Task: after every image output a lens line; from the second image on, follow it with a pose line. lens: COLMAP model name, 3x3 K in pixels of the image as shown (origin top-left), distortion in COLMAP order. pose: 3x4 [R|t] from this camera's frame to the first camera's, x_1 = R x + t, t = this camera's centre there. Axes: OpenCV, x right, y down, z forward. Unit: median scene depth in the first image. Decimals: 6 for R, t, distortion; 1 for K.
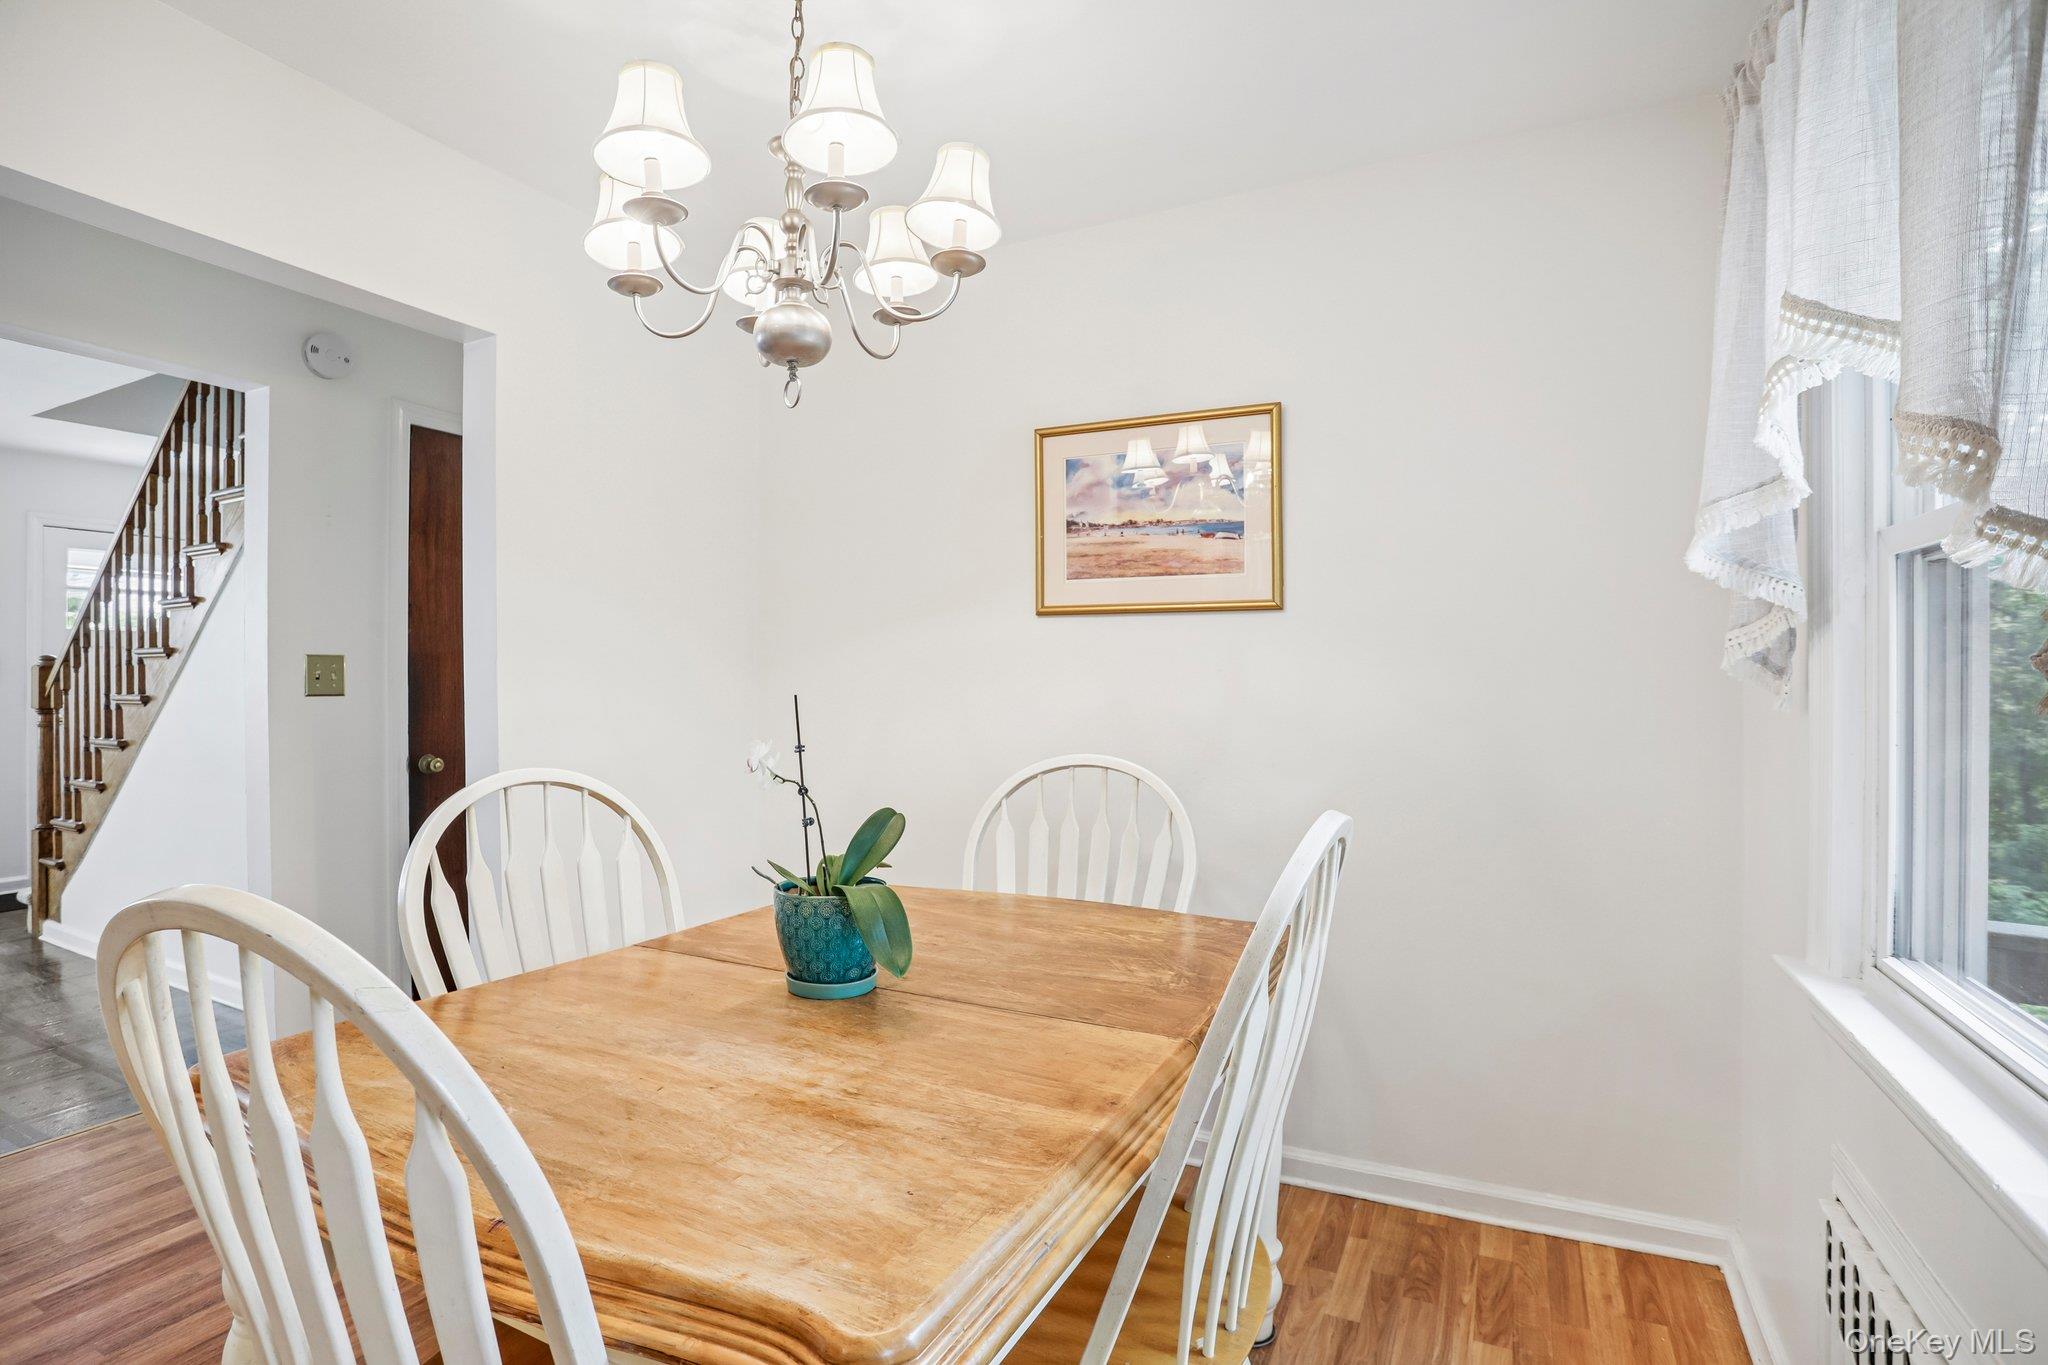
lens RADIAL K [[996.9, 0, 1007.1], [0, 996.9, 679.4], [0, 0, 1]] dist [-0.078374, 0.038601]
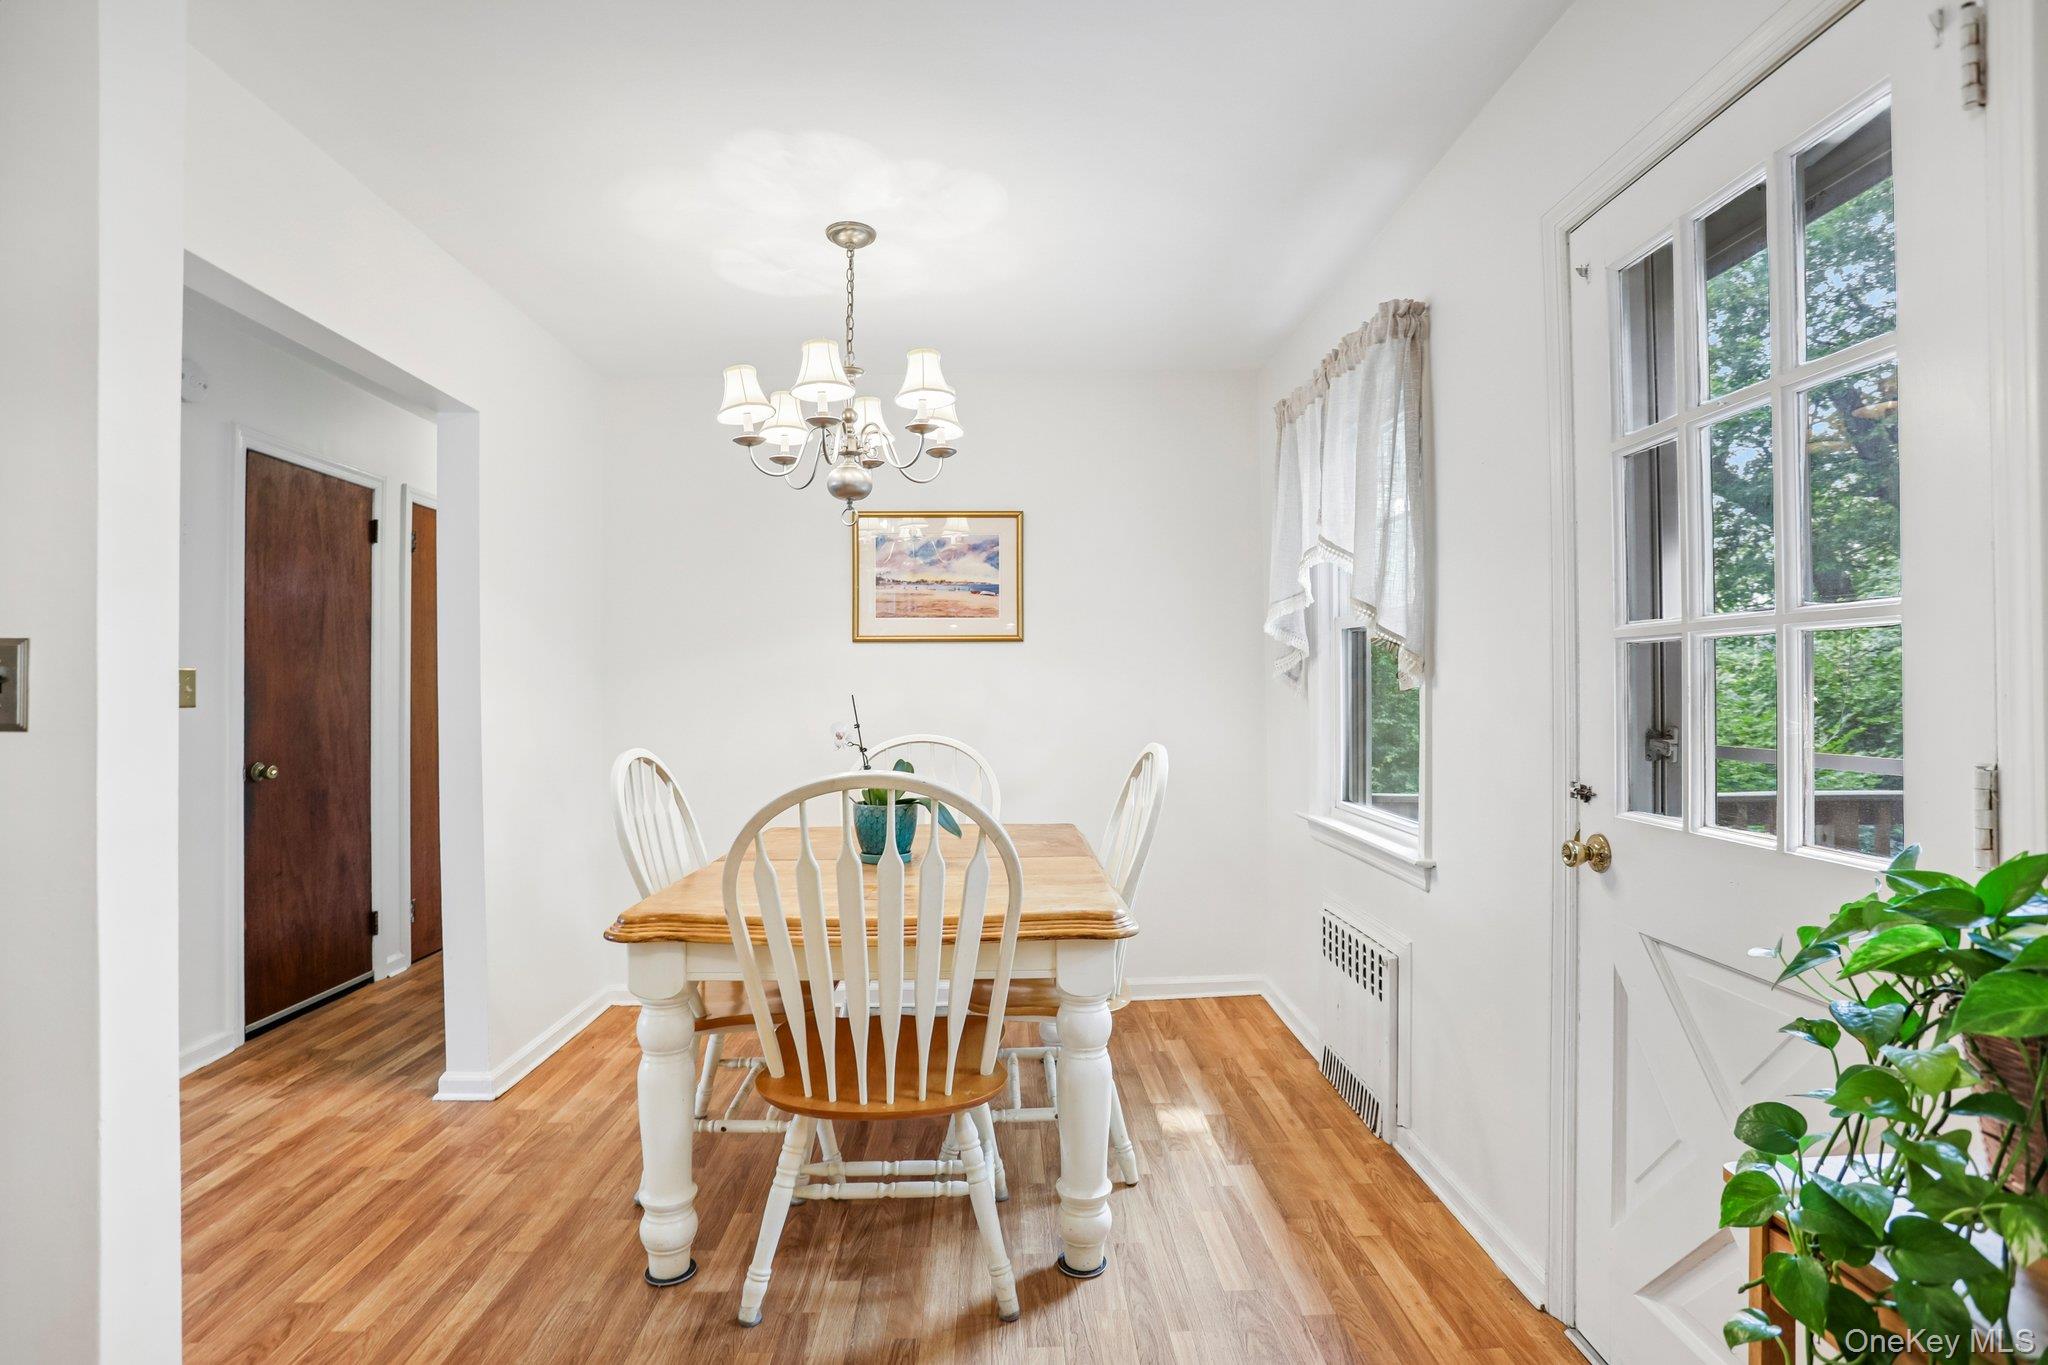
lens RADIAL K [[996.9, 0, 1007.1], [0, 996.9, 679.4], [0, 0, 1]] dist [-0.078374, 0.038601]
pose [[0.883084, -0.003281, 0.469203, -0.481395], [0.008637, 0.999920, -0.009263, 0.004786], [-0.469135, 0.012232, 0.883042, -0.389520]]
